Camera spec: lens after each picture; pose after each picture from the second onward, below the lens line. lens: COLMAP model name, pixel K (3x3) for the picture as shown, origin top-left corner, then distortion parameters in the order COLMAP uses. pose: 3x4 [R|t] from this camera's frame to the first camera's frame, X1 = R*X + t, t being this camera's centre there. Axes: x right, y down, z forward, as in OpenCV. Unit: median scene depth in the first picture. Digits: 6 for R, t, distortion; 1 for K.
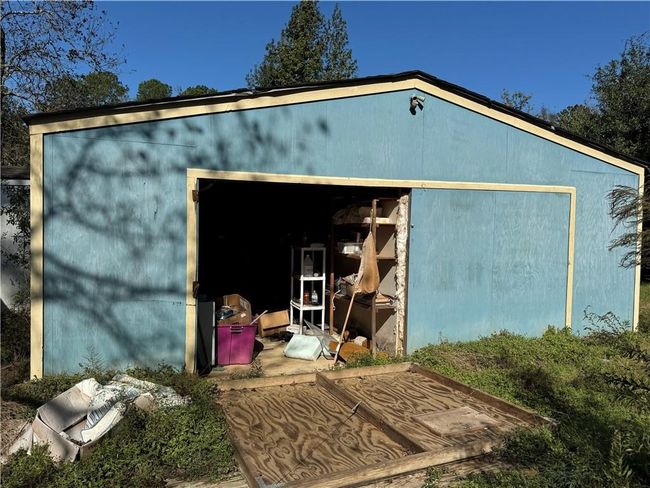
lens RADIAL K [[517.5, 0, 324.9], [0, 517.5, 242.2], [0, 0, 1]] dist [0.008317, -0.010861]
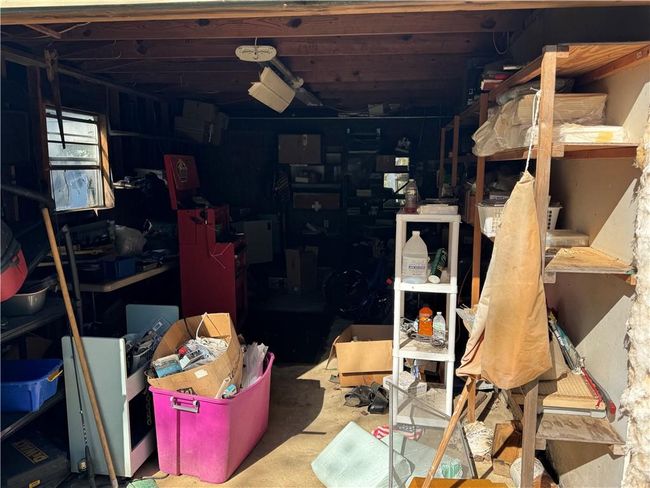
lens RADIAL K [[517.5, 0, 323.8], [0, 517.5, 245.5], [0, 0, 1]] dist [0.008317, -0.010861]
pose [[0.864449, 0.067634, -0.498149, 0.115217], [-0.012618, 0.993516, 0.112994, -0.010858], [0.502561, -0.091392, 0.859697, 0.602206]]
